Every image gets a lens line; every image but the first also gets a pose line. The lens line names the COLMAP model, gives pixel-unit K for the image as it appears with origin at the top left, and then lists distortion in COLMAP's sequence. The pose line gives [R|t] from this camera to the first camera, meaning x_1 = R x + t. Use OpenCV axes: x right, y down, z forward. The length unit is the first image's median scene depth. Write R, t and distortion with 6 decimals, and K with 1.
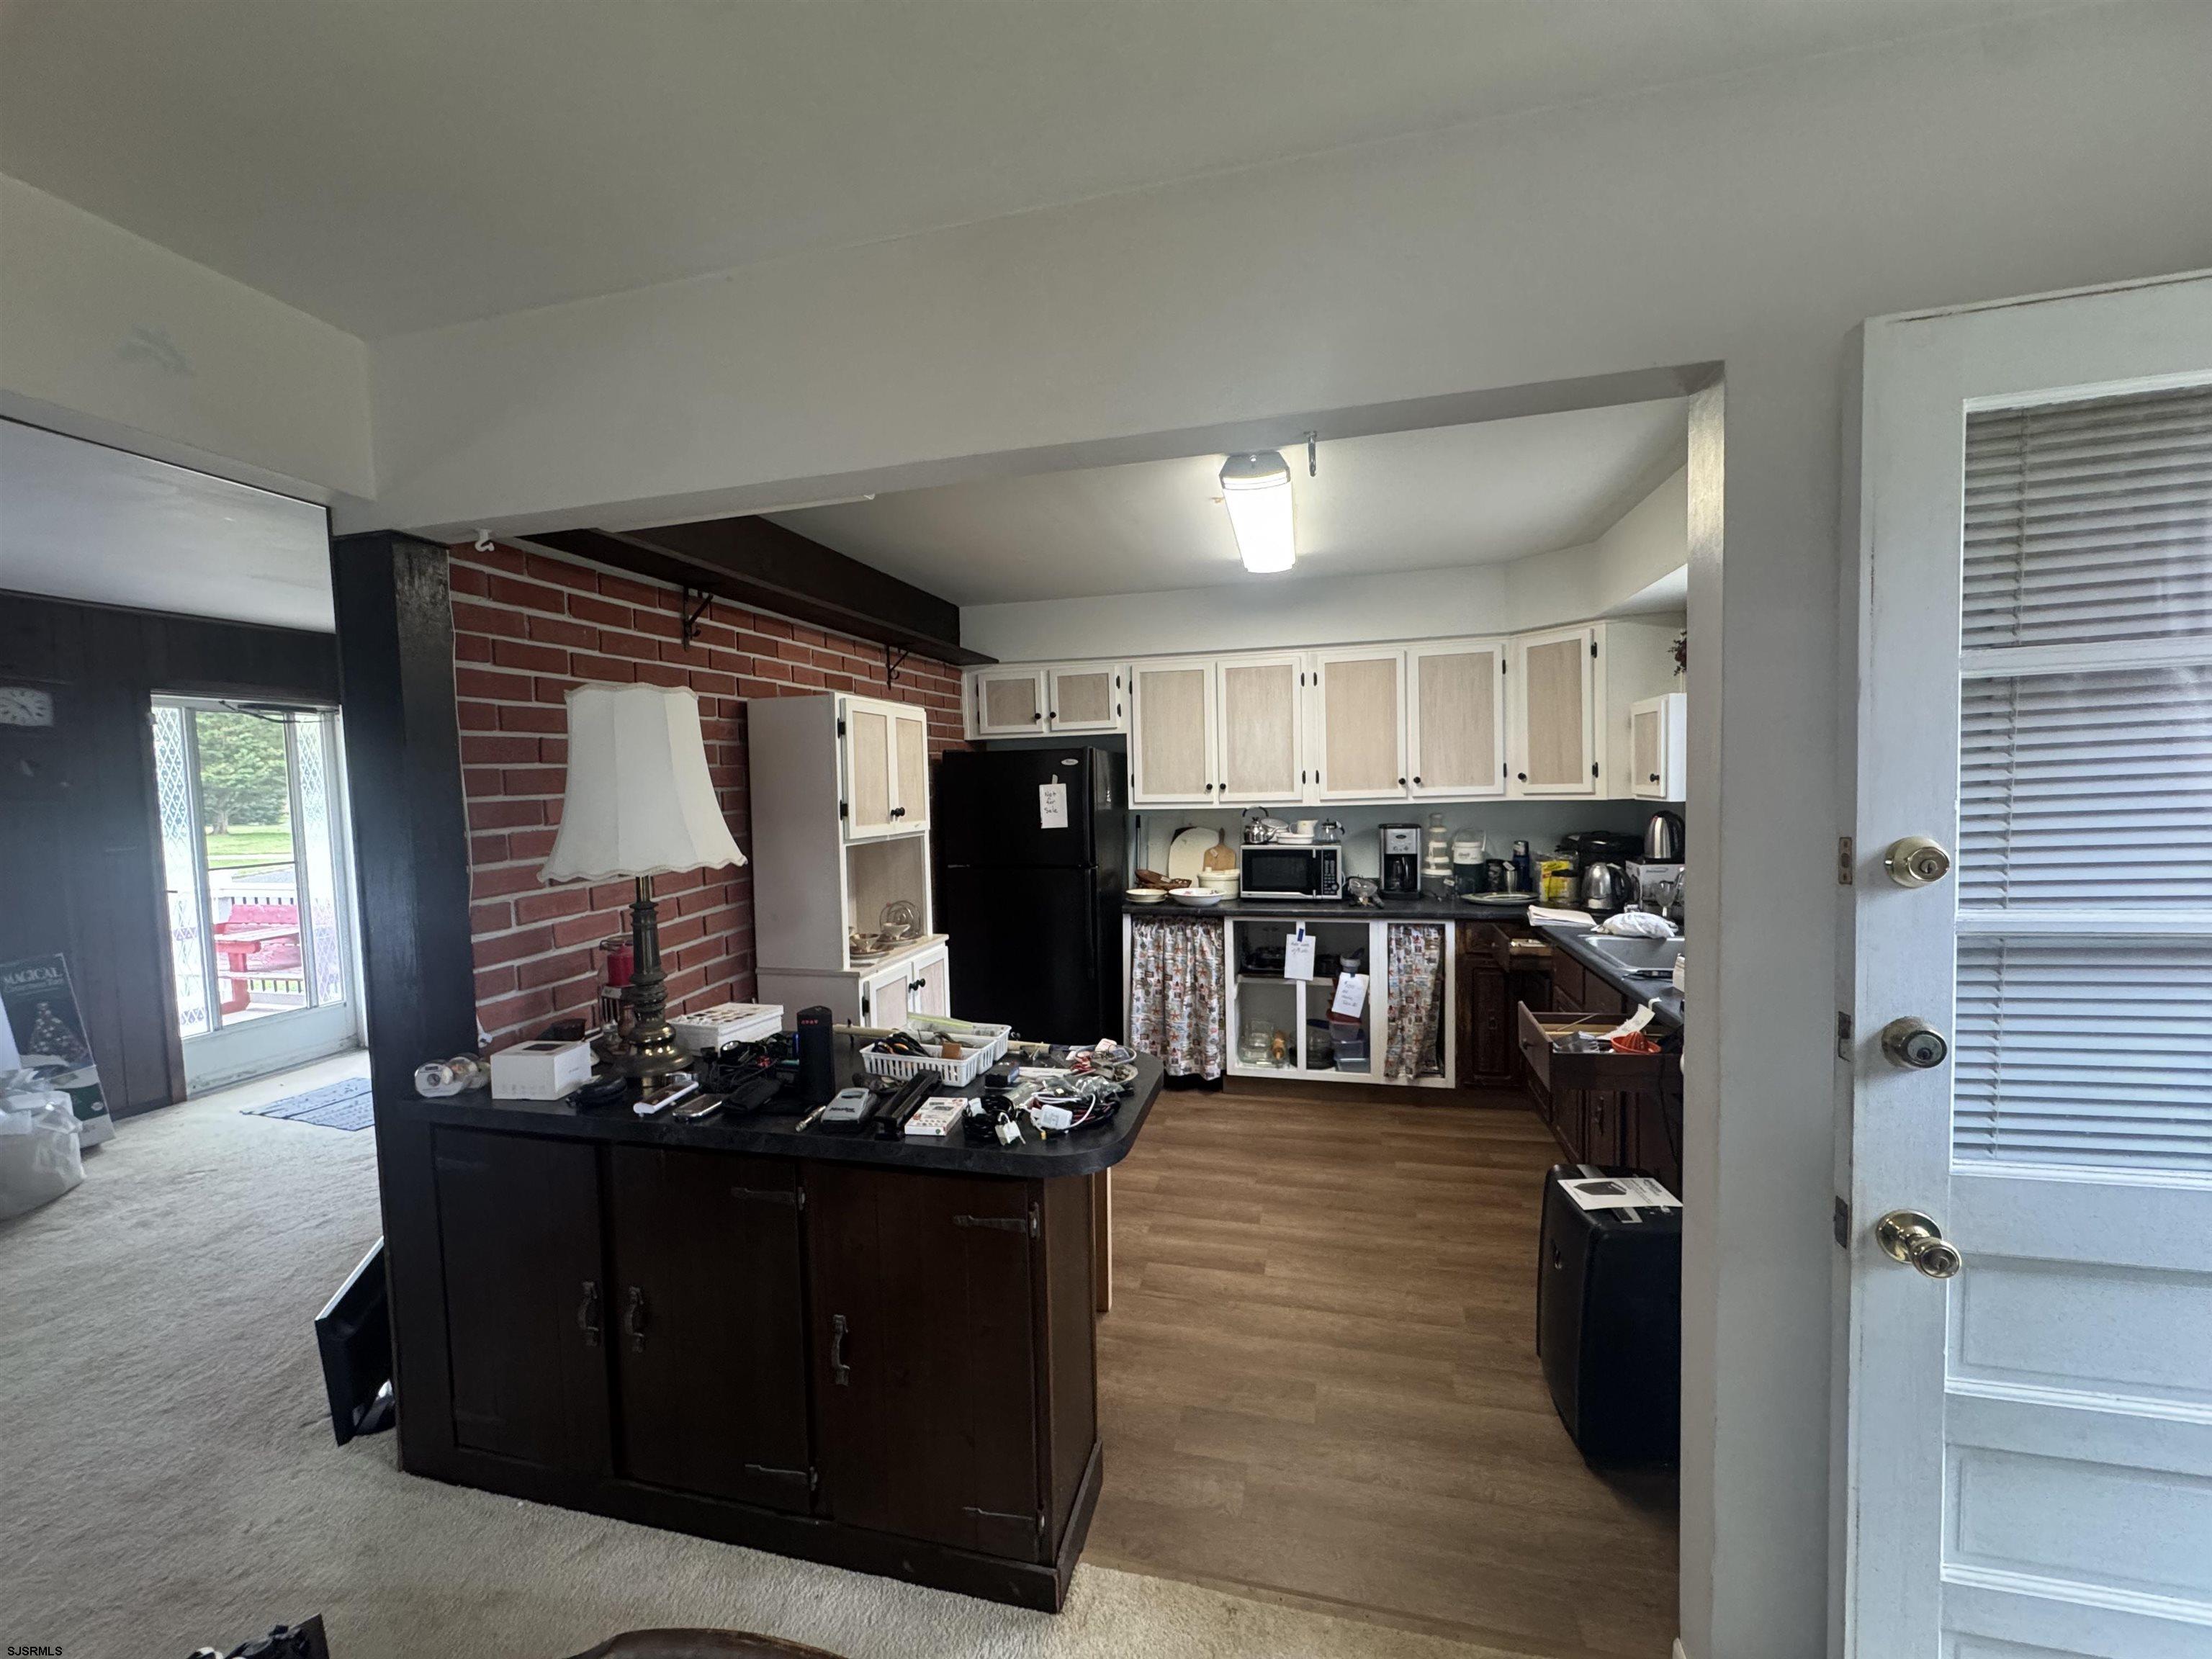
lens RADIAL K [[887.5, 0, 1096.4], [0, 887.5, 824.4], [0, 0, 1]] dist [-0.002158, 0.000620]
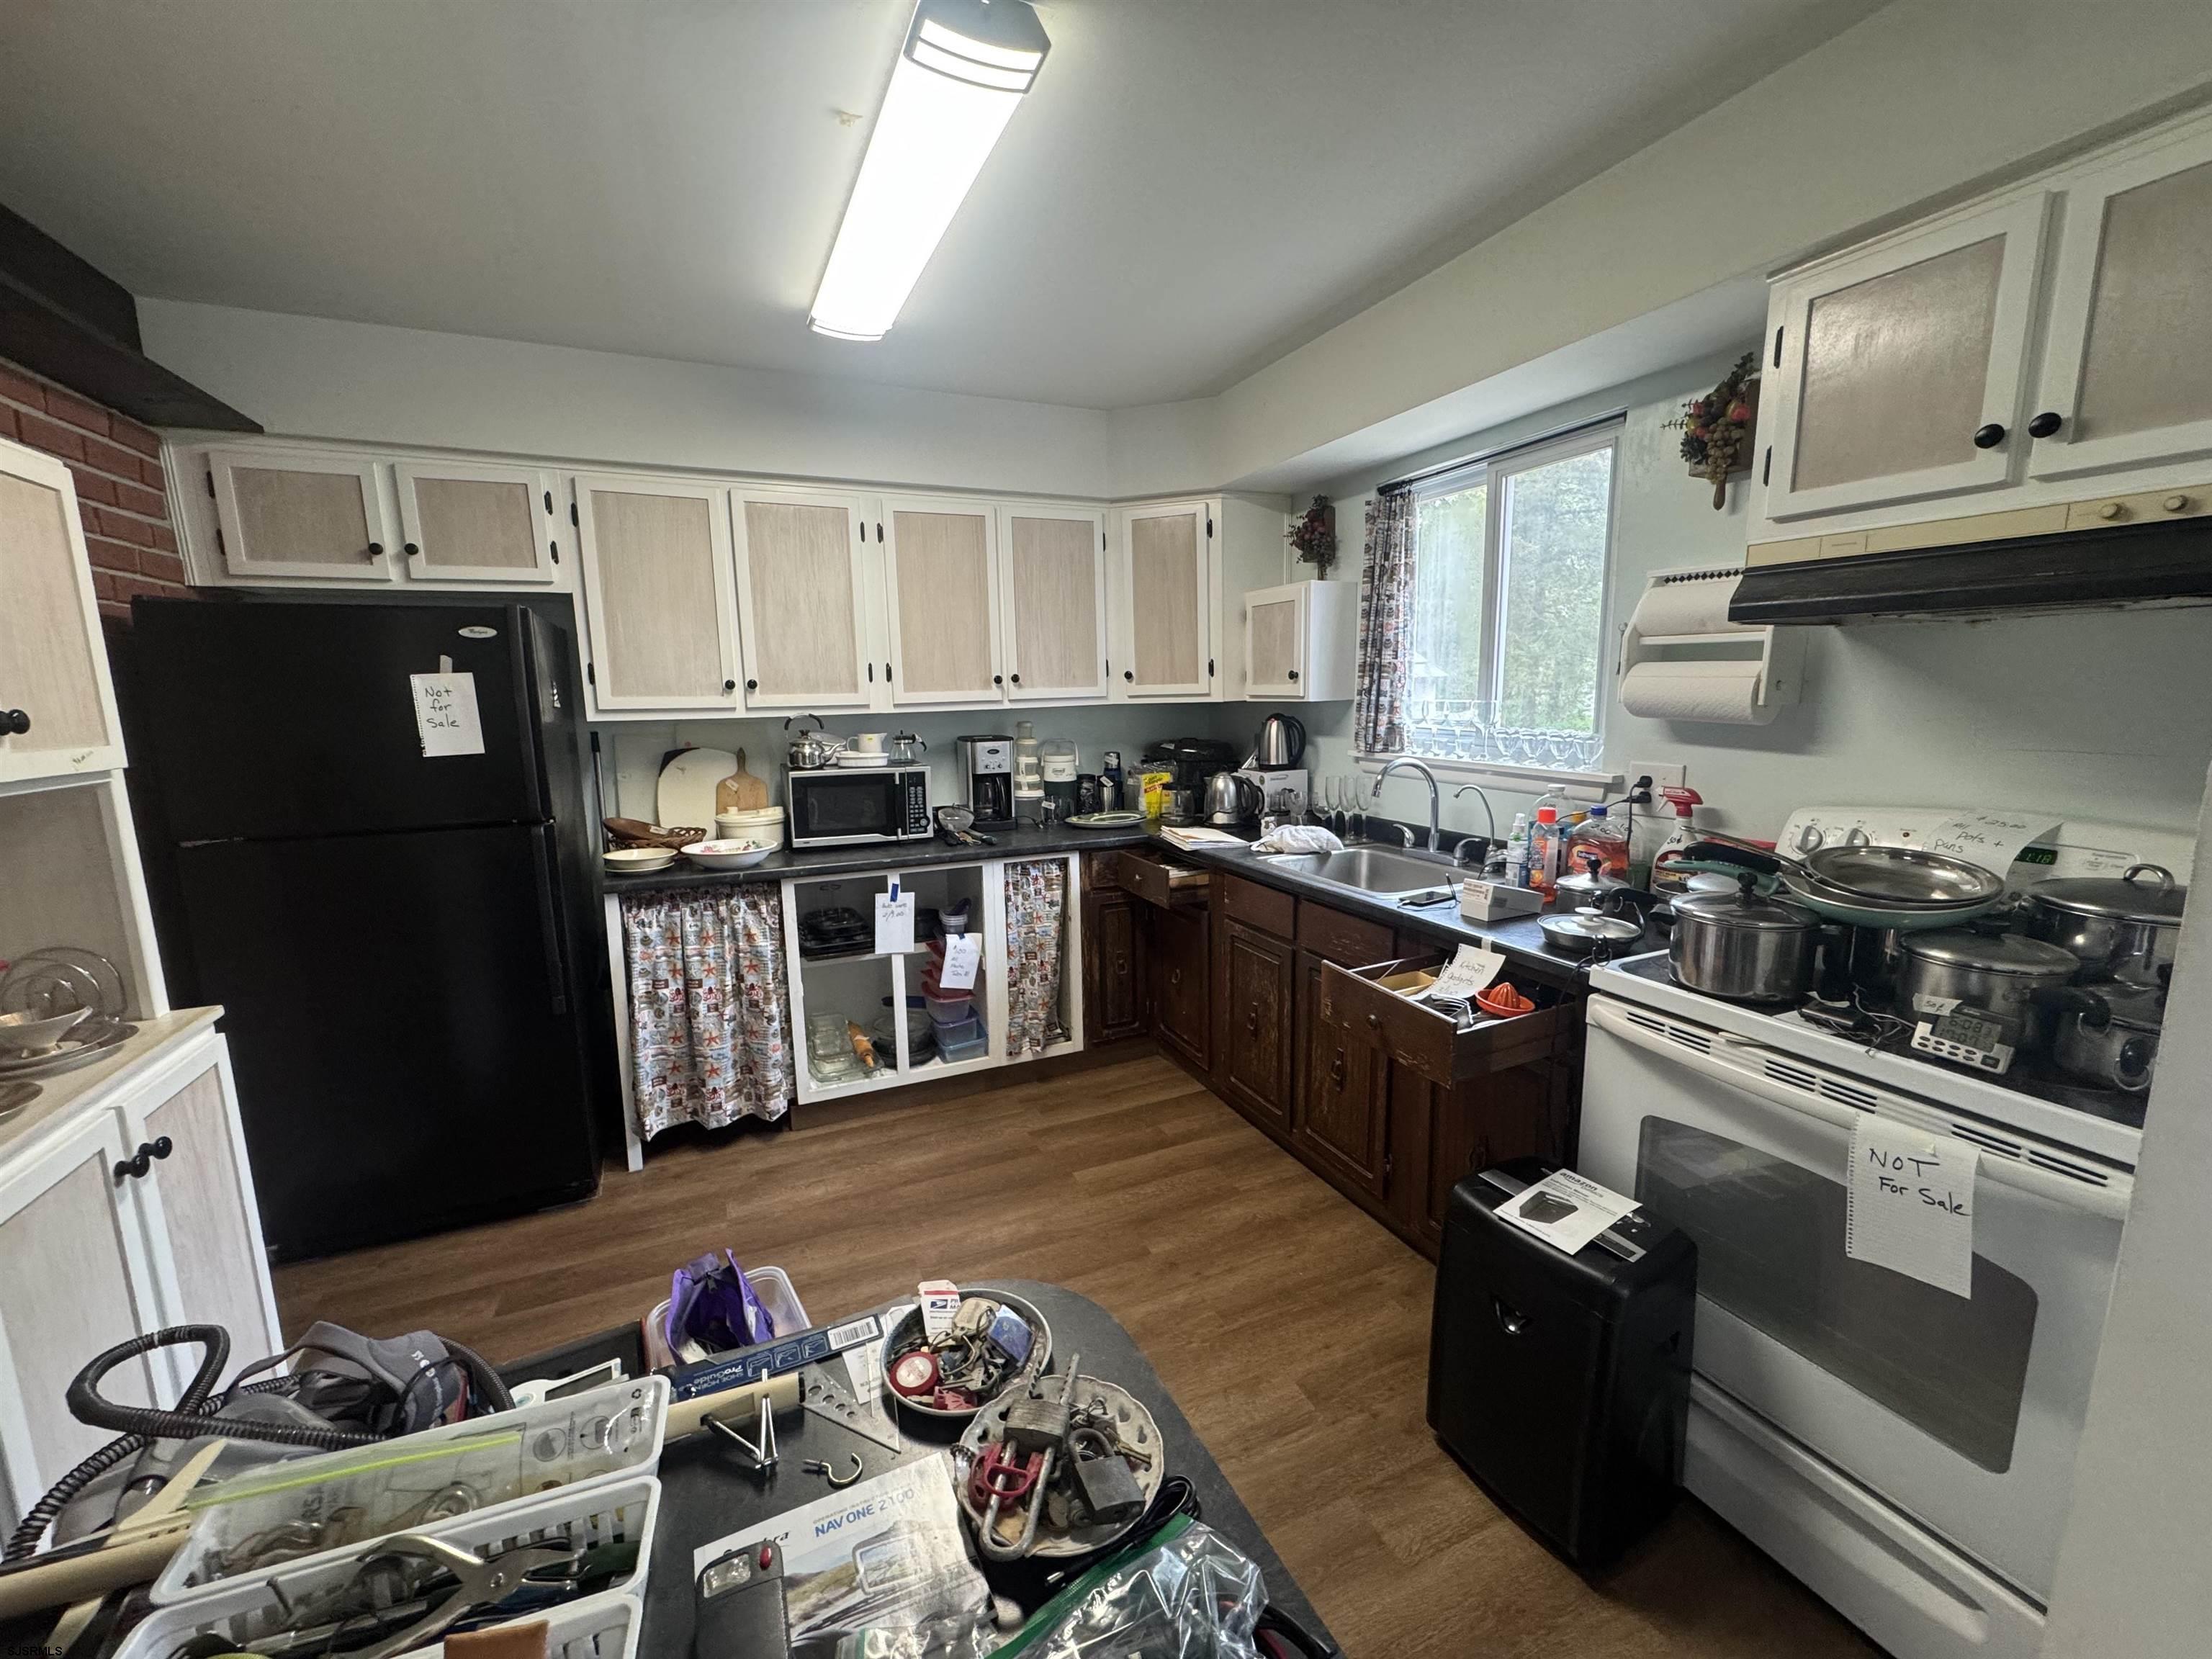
lens RADIAL K [[887.5, 0, 1106.1], [0, 887.5, 829.1], [0, 0, 1]] dist [-0.002158, 0.000620]
pose [[0.781194, -0.086097, 0.618323, -0.074046], [0.027250, 0.994203, 0.104008, 0.003209], [-0.623693, -0.064402, 0.779011, 0.326250]]
